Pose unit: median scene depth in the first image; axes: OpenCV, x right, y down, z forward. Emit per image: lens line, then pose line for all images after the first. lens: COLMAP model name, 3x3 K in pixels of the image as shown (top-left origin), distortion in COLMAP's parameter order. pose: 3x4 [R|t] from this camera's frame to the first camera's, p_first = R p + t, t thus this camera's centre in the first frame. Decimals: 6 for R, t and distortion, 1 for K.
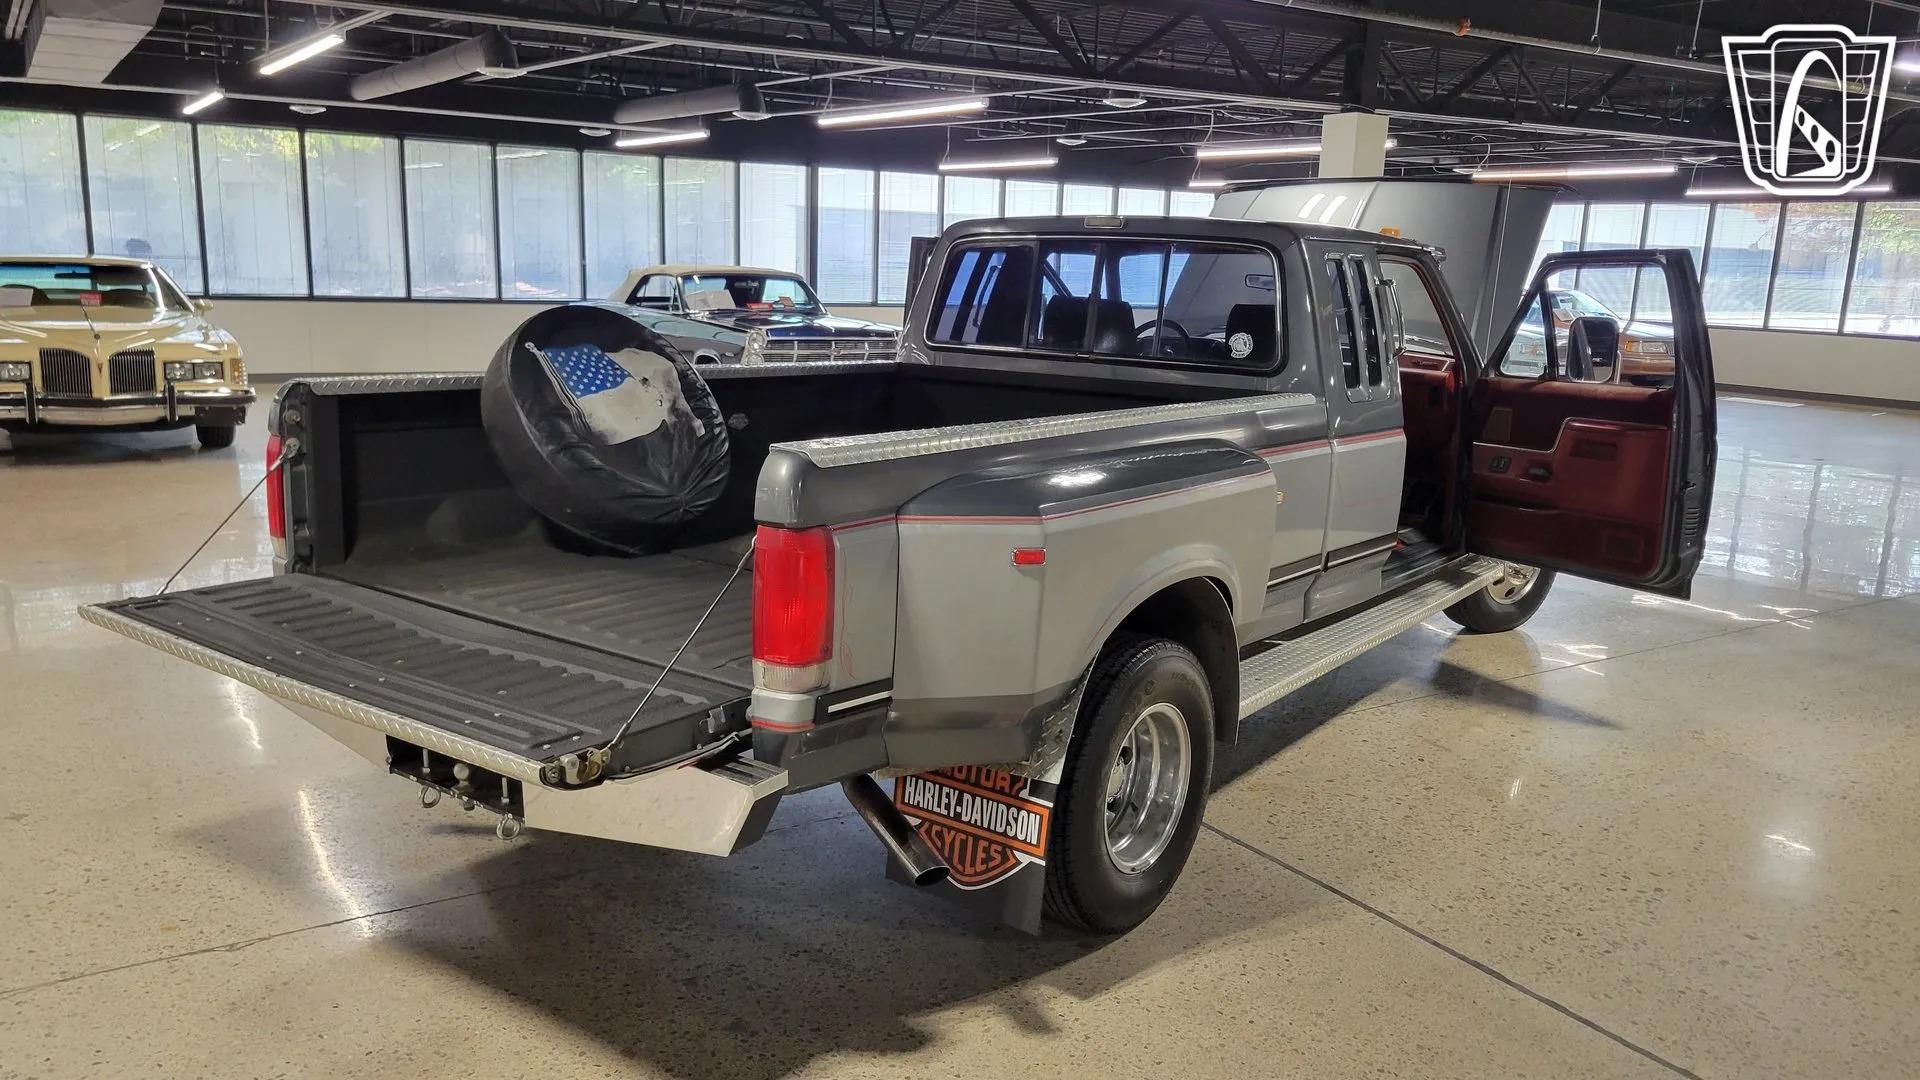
lens RADIAL K [[1398.3, 0, 940.0], [0, 1398.3, 539.3], [0, 0, 1]] dist [0.034705, 0.000498]
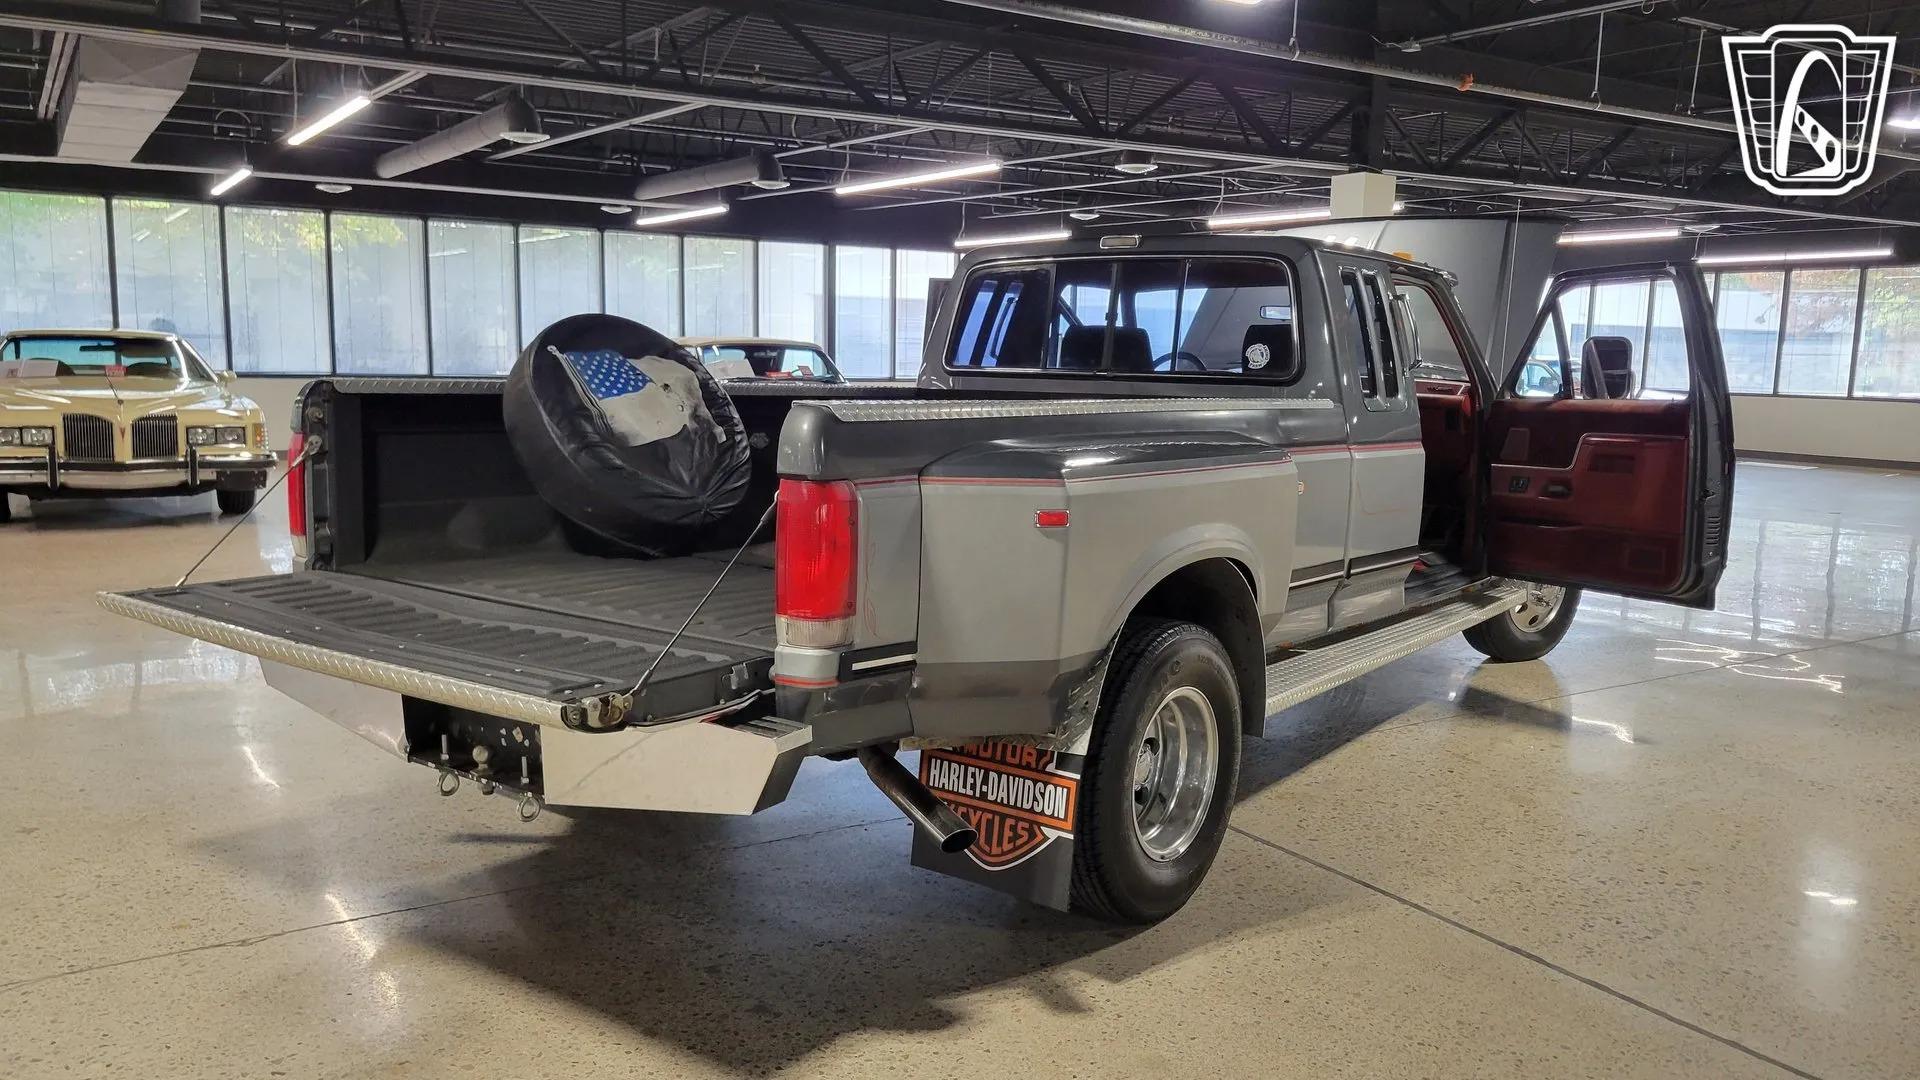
lens RADIAL K [[1397.9, 0, 960.0], [0, 1397.9, 540.0], [0, 0, 1]] dist [0.035549, -0.001421]
pose [[0.999941, -0.010760, 0.001388, -0.002903], [0.010826, 0.997991, -0.062420, 0.067245], [-0.000713, 0.062431, 0.998049, 0.004494]]
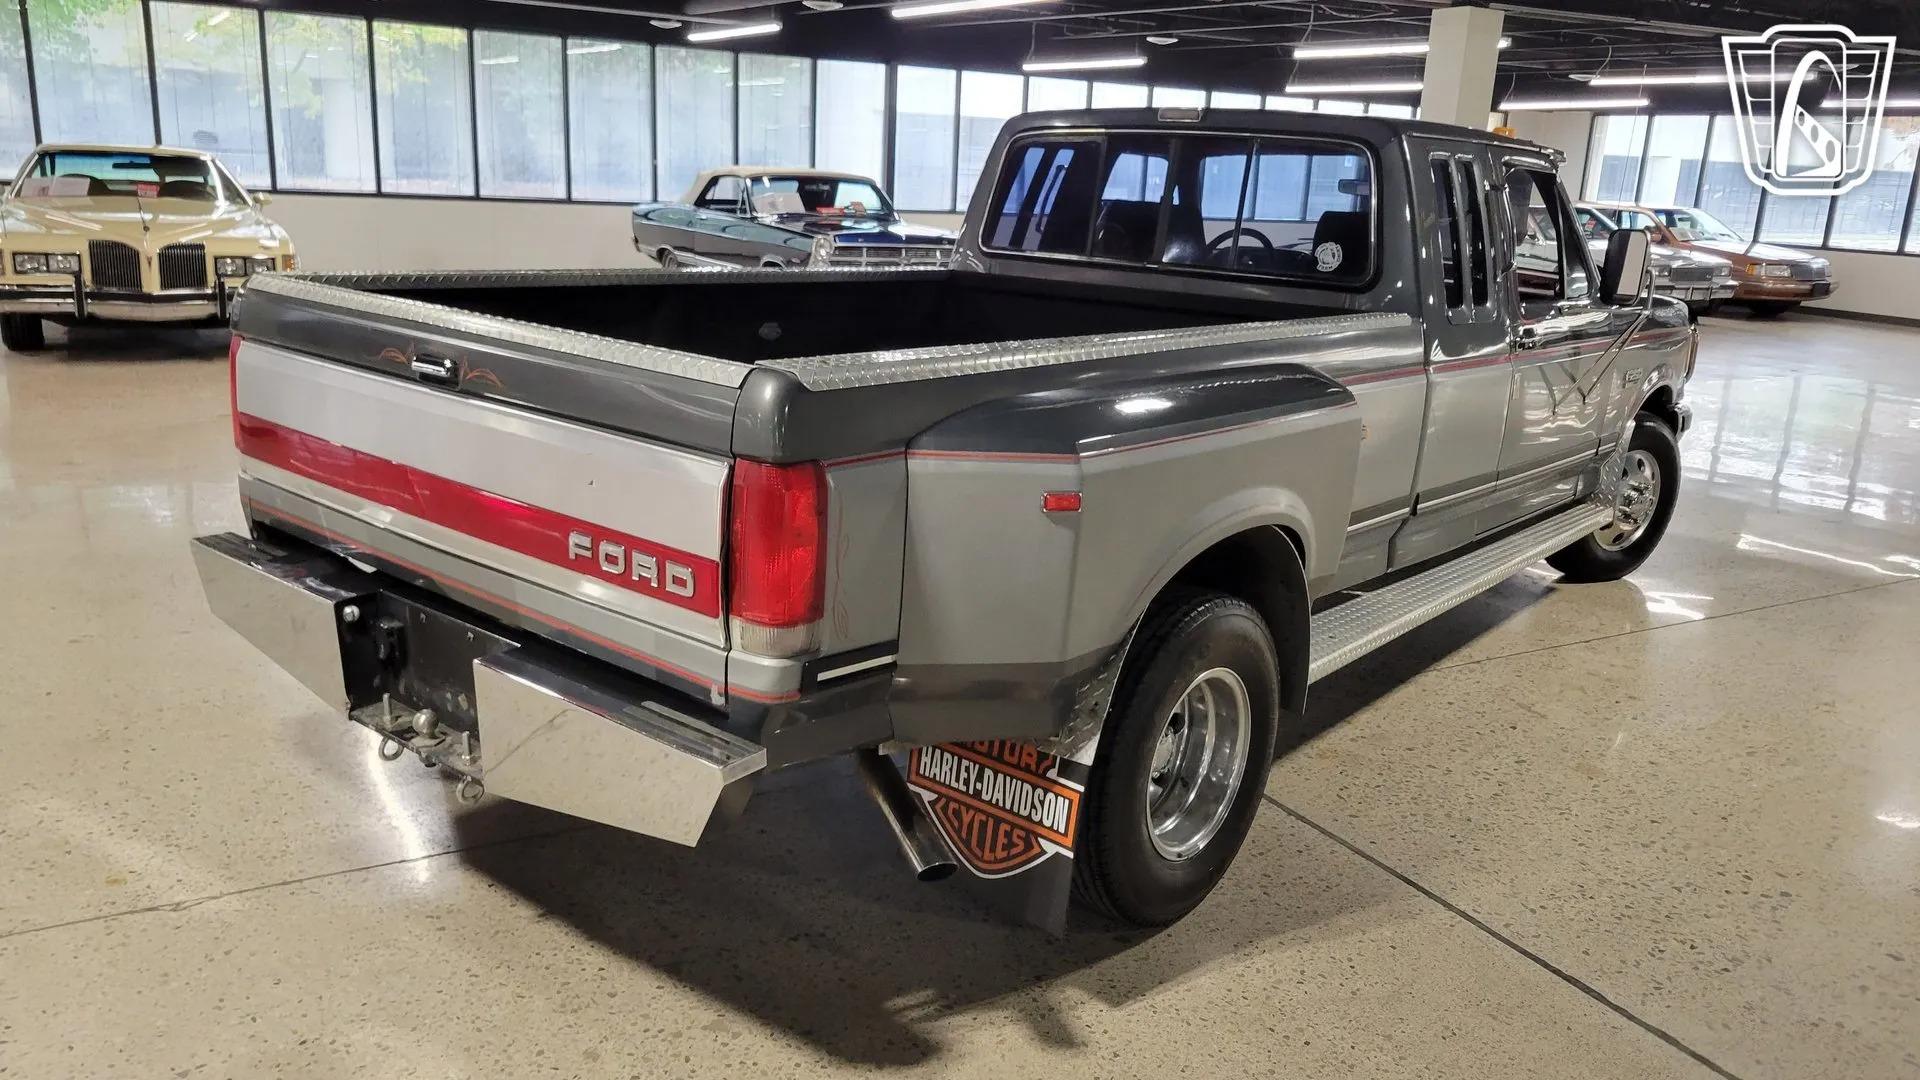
lens RADIAL K [[1408.2, 0, 954.7], [0, 1408.2, 515.2], [0, 0, 1]] dist [0.040495, -0.011403]
pose [[0.998590, 0.026777, -0.045830, 0.028959], [-0.024680, 0.998650, 0.045714, -0.014504], [0.046992, -0.044518, 0.997903, 0.105047]]
